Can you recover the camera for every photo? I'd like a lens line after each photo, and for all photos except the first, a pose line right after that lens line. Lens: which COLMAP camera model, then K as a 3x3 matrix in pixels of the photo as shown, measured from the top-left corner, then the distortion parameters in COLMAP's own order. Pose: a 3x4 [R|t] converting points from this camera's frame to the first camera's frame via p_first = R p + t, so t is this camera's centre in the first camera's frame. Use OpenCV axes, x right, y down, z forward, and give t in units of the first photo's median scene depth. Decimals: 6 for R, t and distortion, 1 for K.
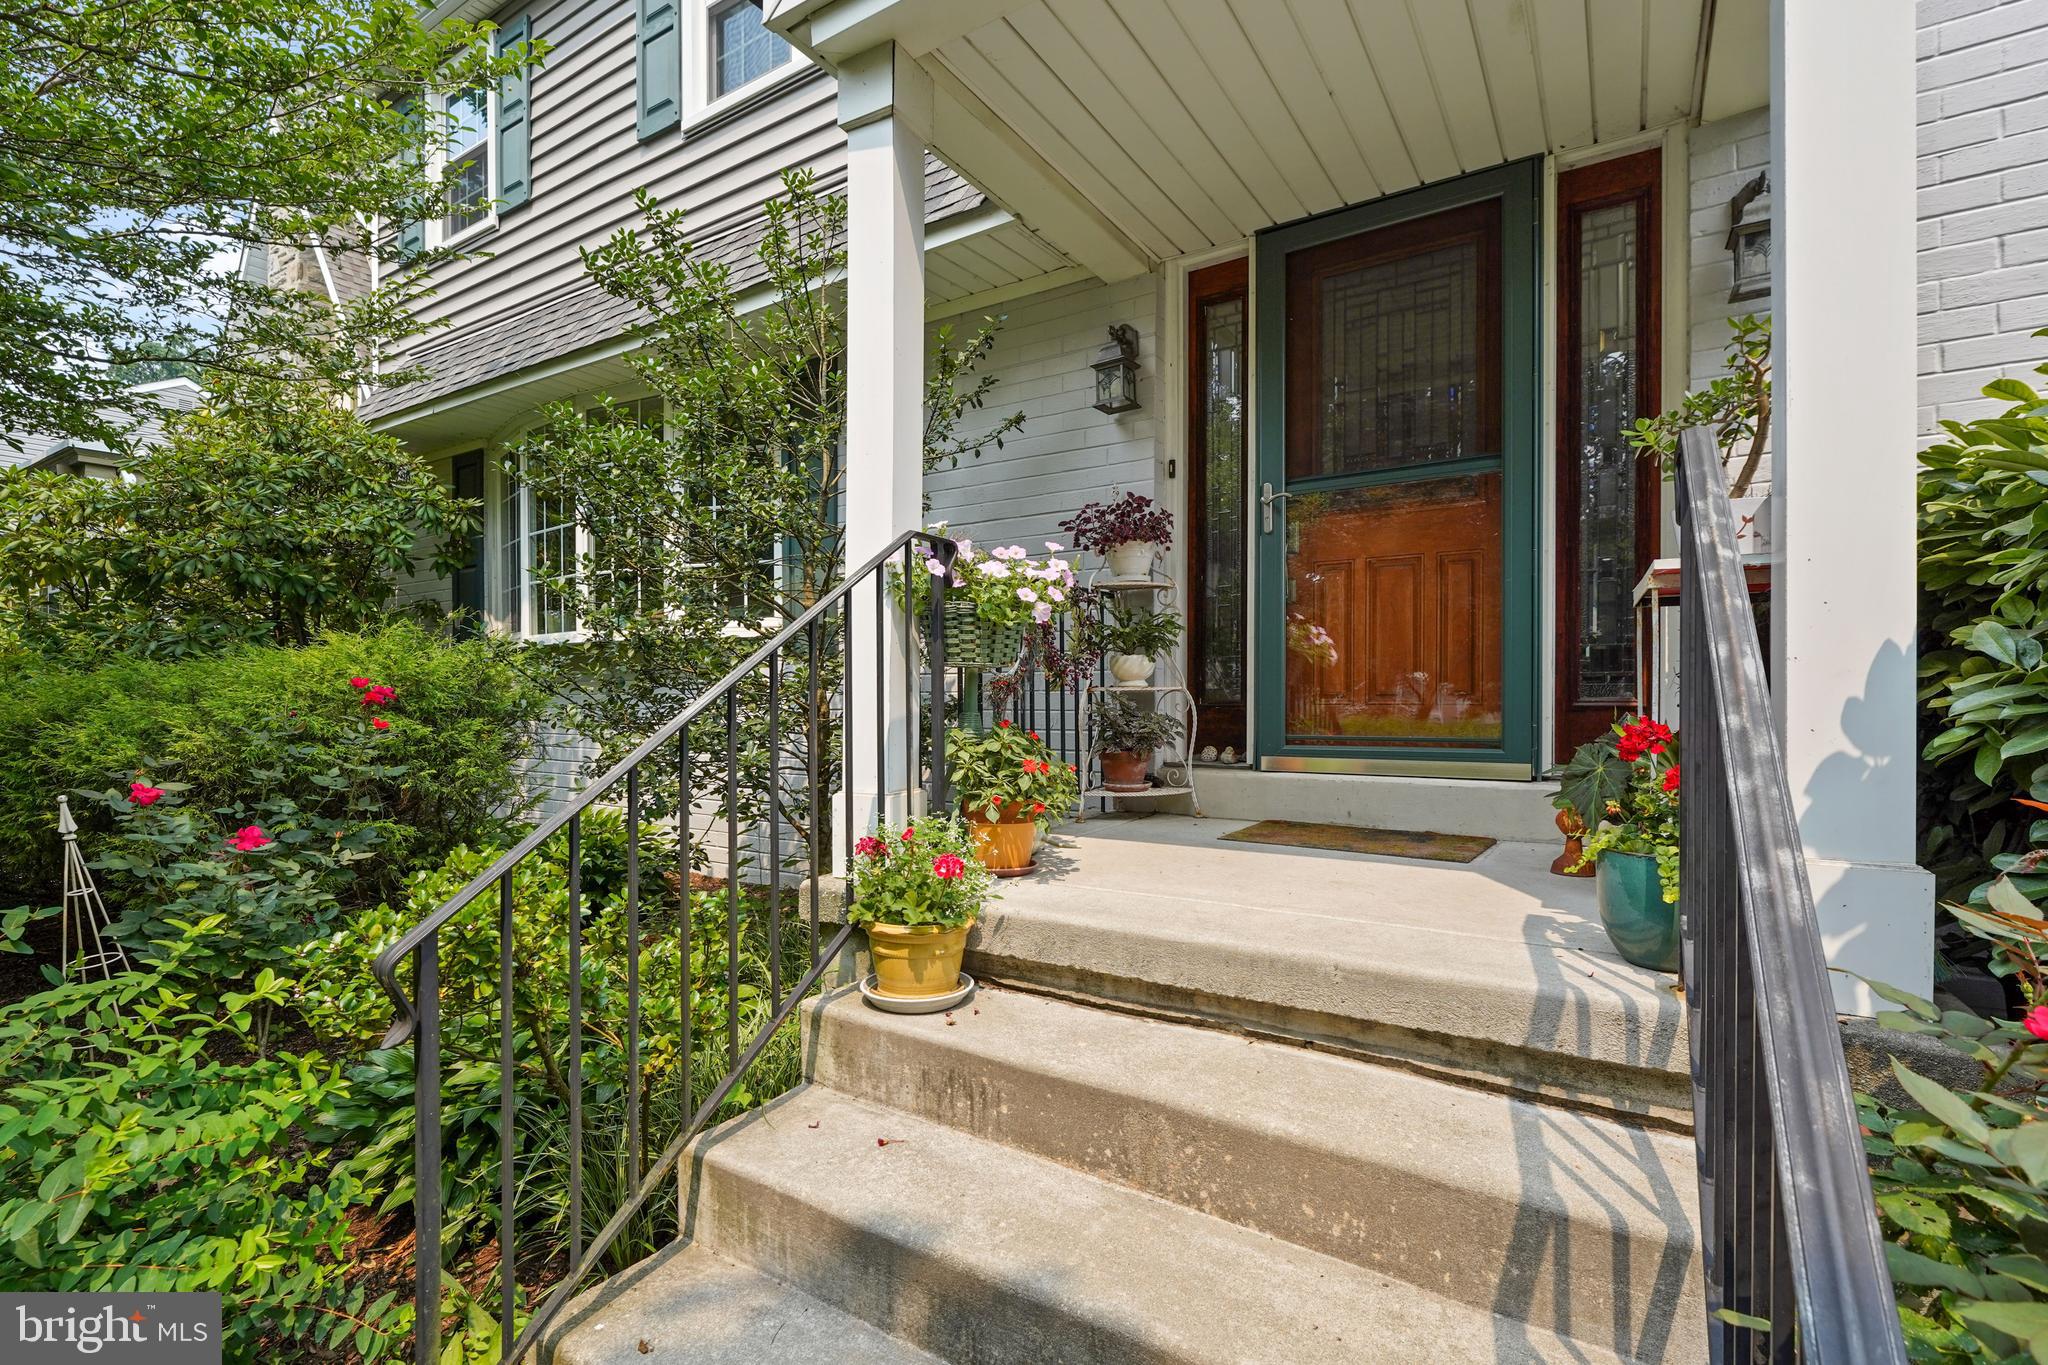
lens RADIAL K [[941.7, 0, 1009.5], [0, 941.7, 694.7], [0, 0, 1]] dist [-0.000337, -0.000050]
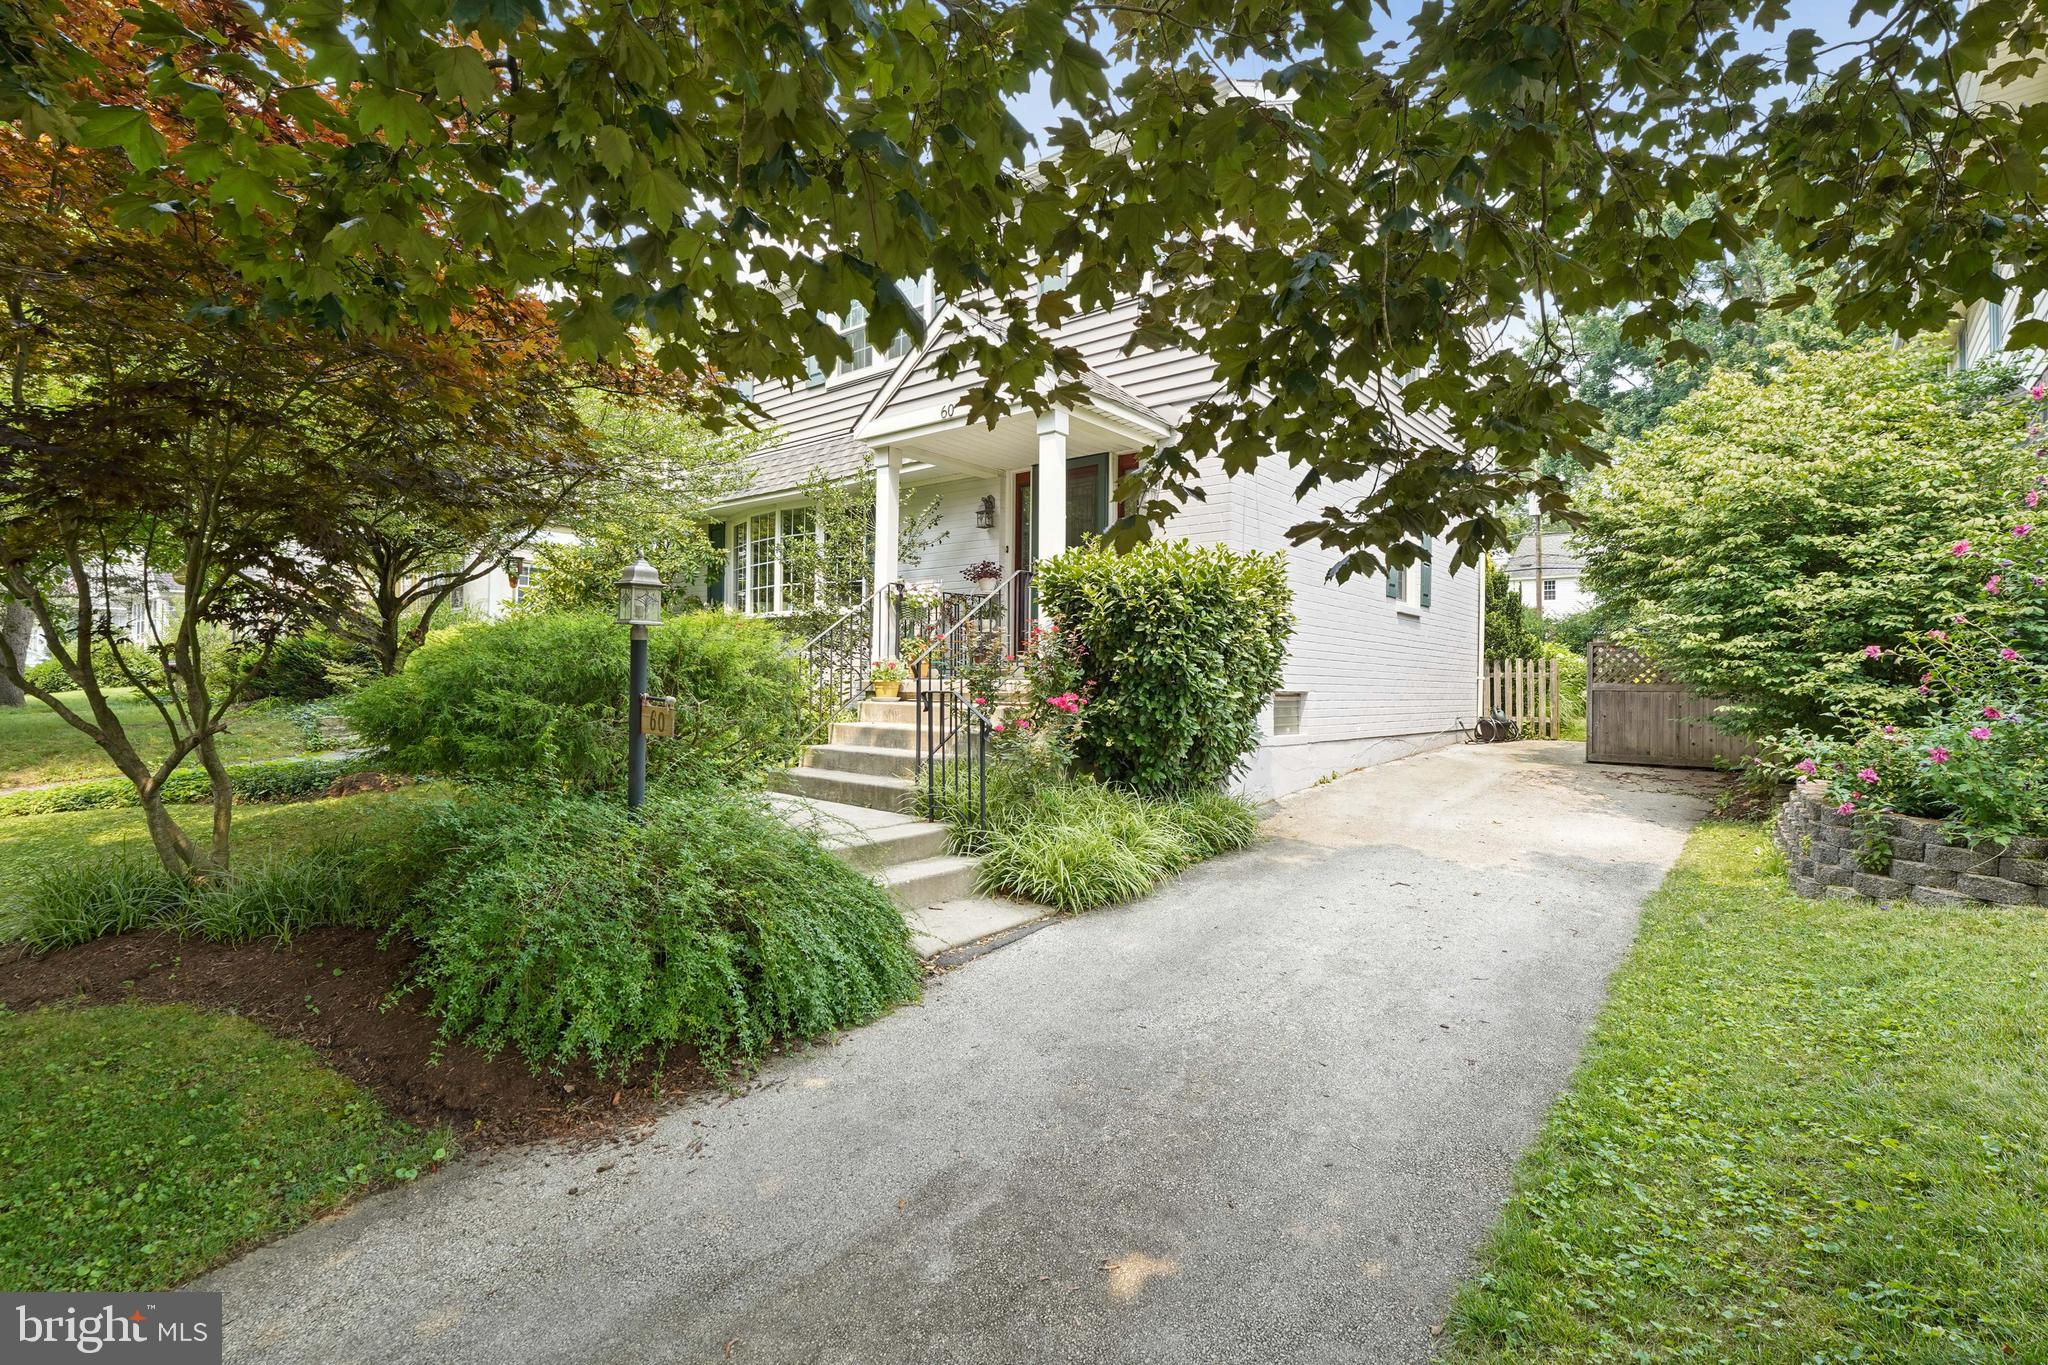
lens RADIAL K [[941.7, 0, 1025.8], [0, 941.7, 682.3], [0, 0, 1]] dist [-0.000337, -0.000050]
pose [[0.995019, 0.011166, -0.099062, 0.471907], [-0.011428, 0.999933, -0.002076, 0.130408], [0.099032, 0.003198, 0.995079, -1.553904]]
